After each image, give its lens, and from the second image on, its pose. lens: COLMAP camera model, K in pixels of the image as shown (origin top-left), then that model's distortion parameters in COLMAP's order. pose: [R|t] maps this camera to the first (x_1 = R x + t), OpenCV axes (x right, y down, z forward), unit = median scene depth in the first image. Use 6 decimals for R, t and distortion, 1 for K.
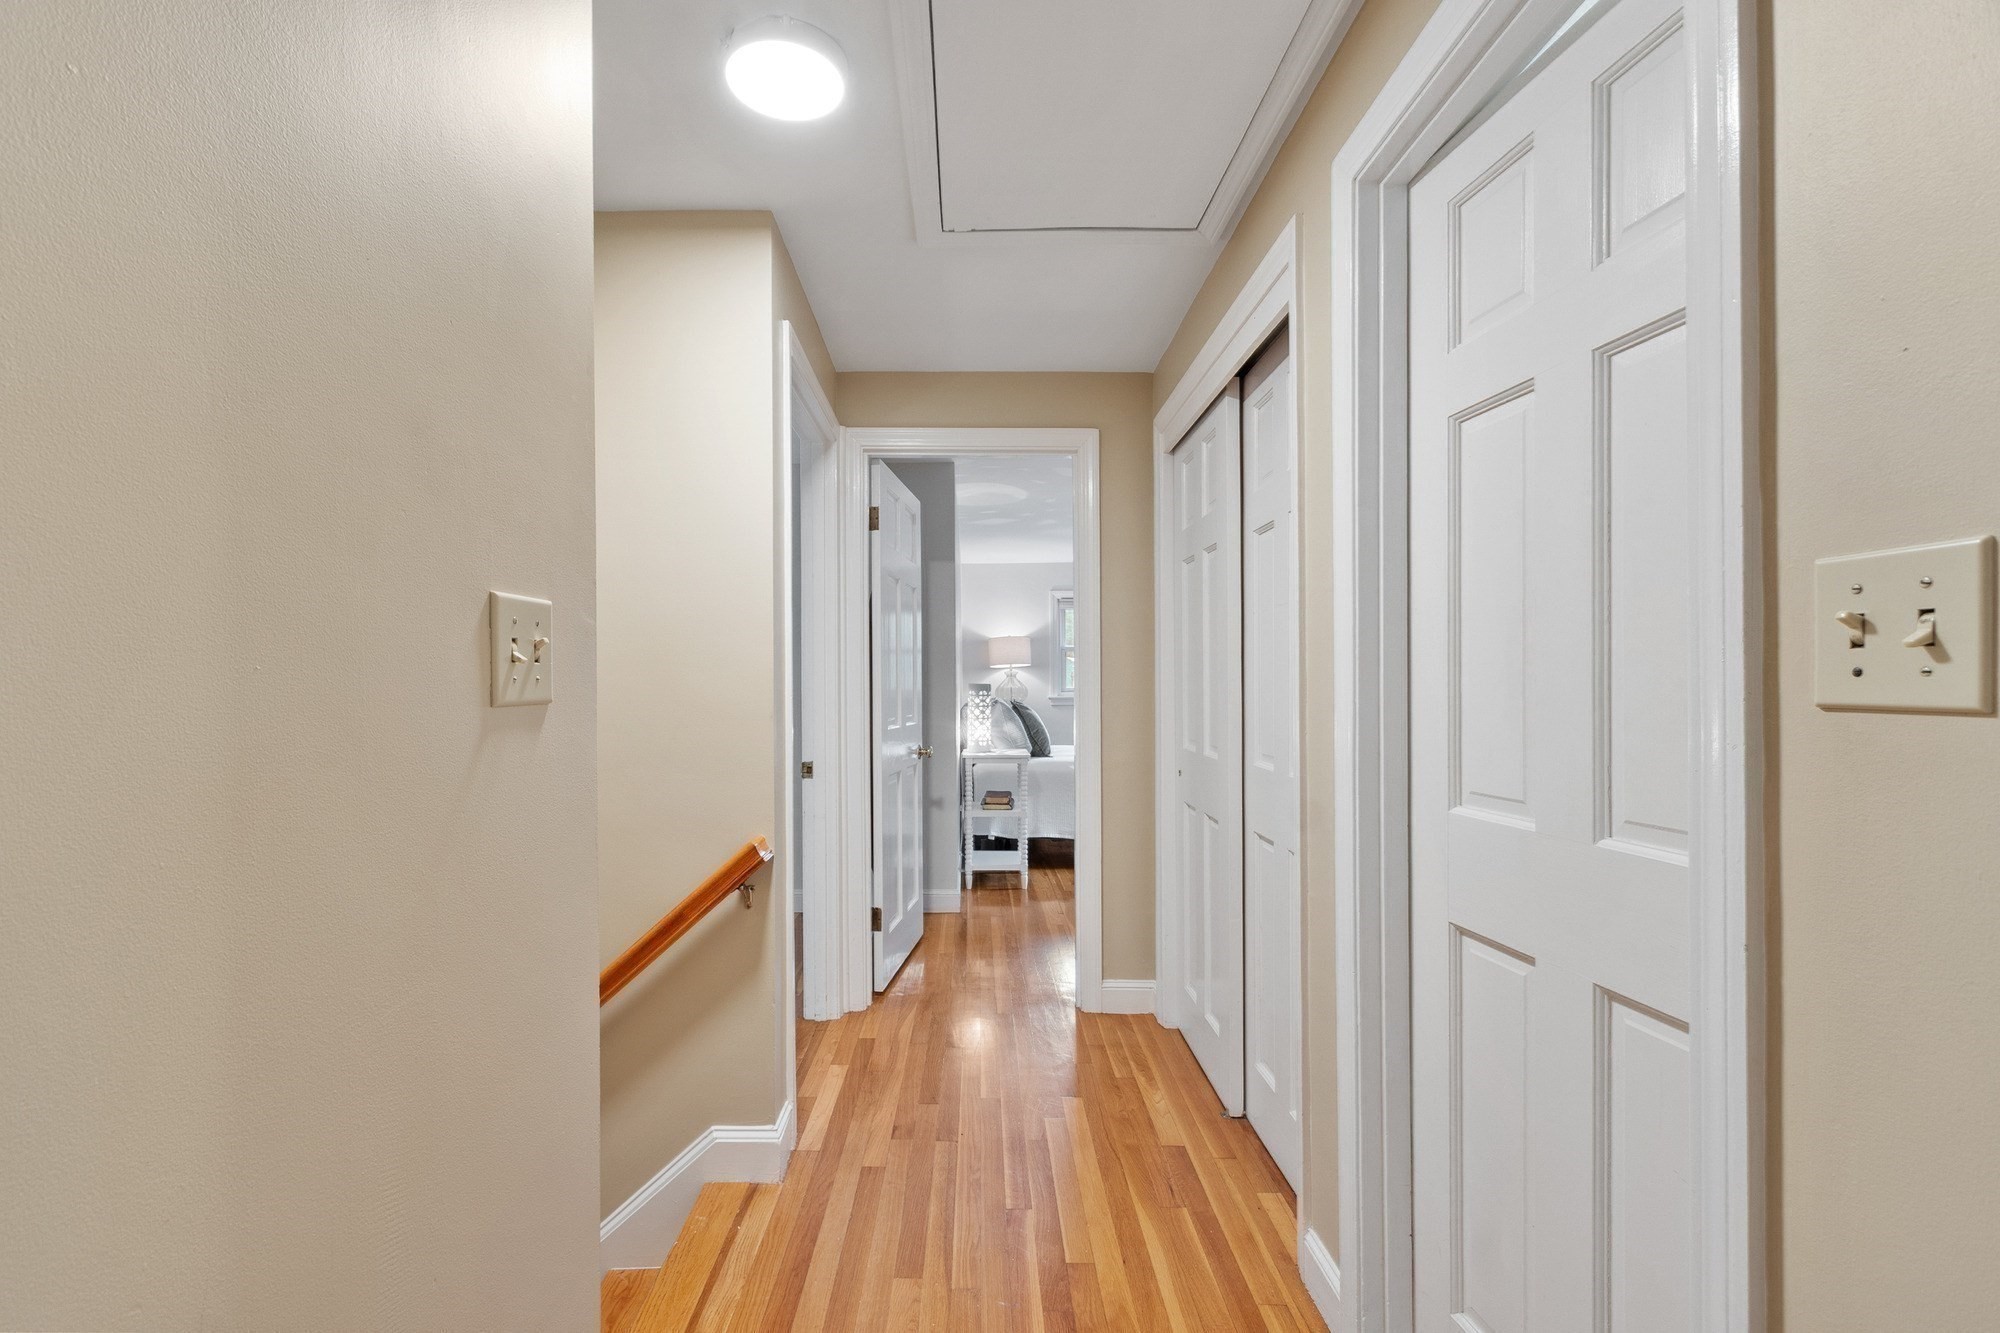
lens RADIAL K [[876.6, 0, 953.9], [0, 876.6, 674.0], [0, 0, 1]] dist [0.001044, 0.000124]
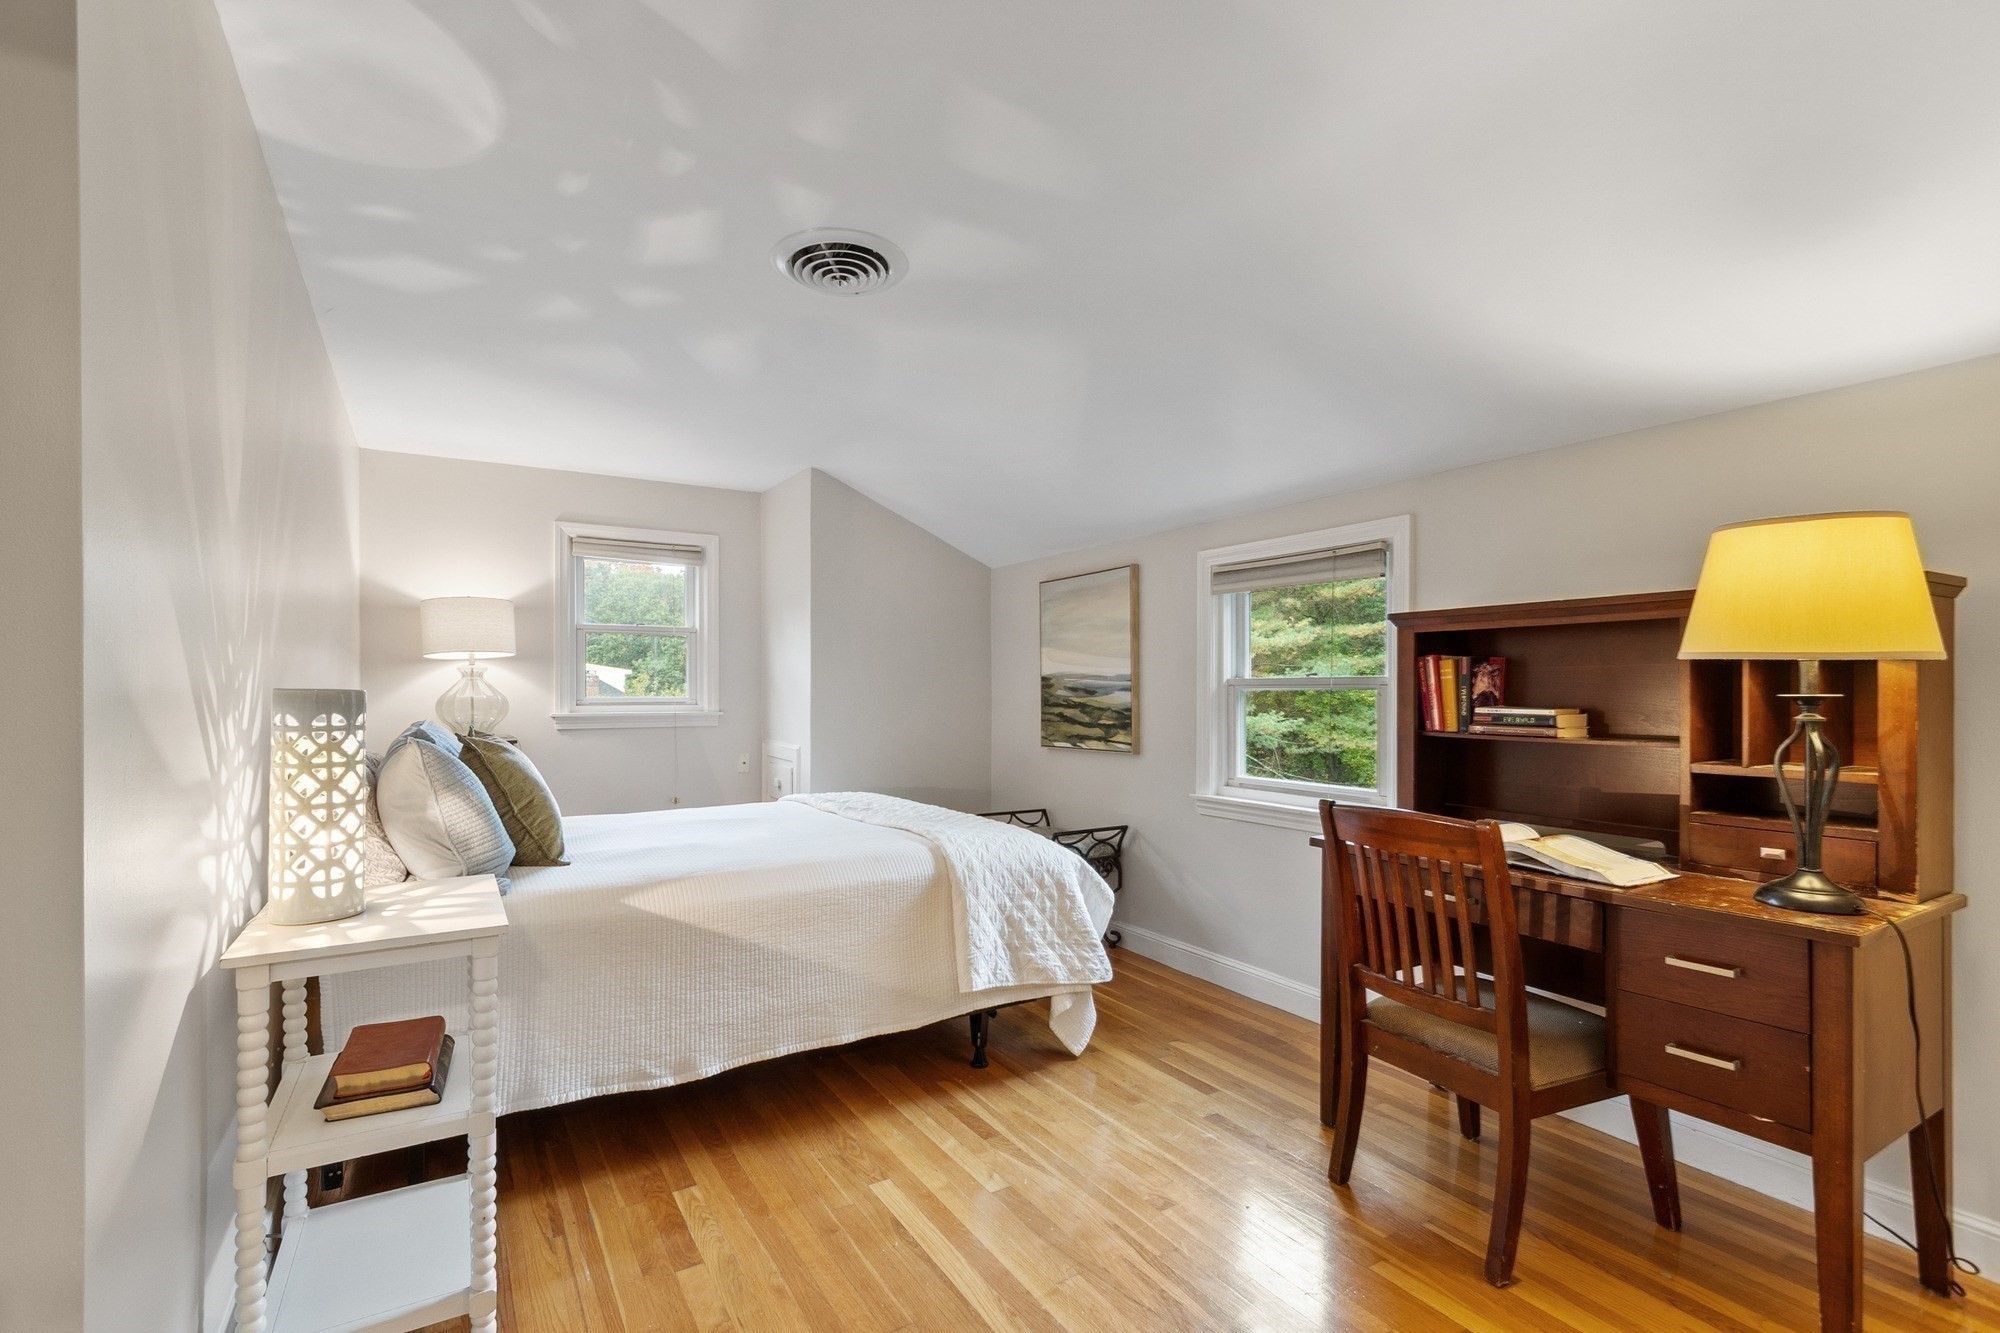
lens RADIAL K [[876.6, 0, 953.9], [0, 876.6, 674.0], [0, 0, 1]] dist [0.001044, 0.000124]
pose [[0.852646, 0.002561, 0.522483, 0.050219], [0.001849, 0.999967, -0.007918, 0.007777], [-0.522486, 0.007718, 0.852613, 0.555635]]
